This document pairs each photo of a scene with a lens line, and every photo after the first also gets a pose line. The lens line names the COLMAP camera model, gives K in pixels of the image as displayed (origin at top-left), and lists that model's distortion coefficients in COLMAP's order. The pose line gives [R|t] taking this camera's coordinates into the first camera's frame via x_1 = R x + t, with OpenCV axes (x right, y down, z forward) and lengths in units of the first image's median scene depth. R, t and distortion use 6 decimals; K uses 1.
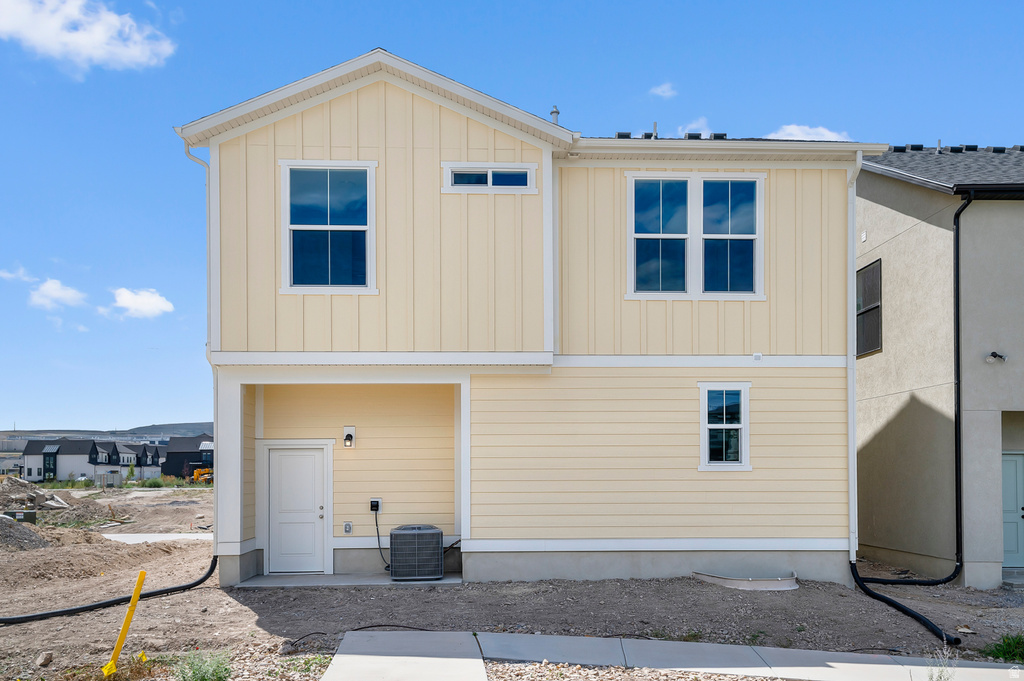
lens RADIAL K [[763.7, 0, 512.3], [0, 763.7, 296.6], [0, 0, 1]] dist [0.031644, -0.000161]
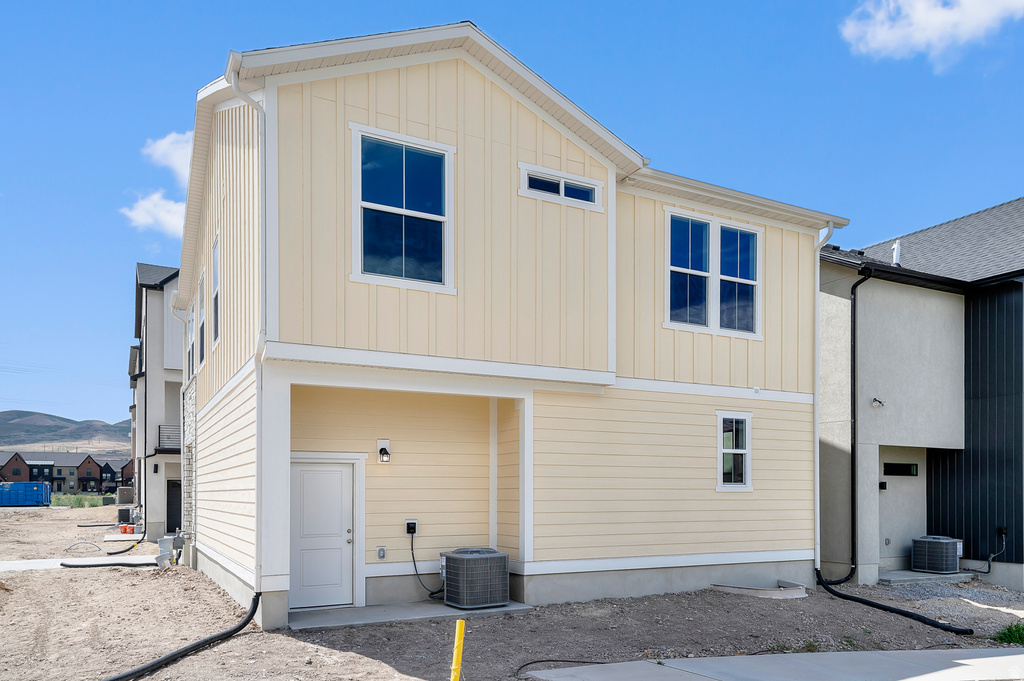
lens RADIAL K [[697.6, 0, 513.3], [0, 697.6, 346.7], [0, 0, 1]] dist [0.027151, -0.001217]
pose [[0.911378, 0.088409, 0.401962, -0.428558], [-0.098041, 0.995177, 0.003407, 0.047441], [-0.399722, -0.042514, 0.915650, 0.213302]]
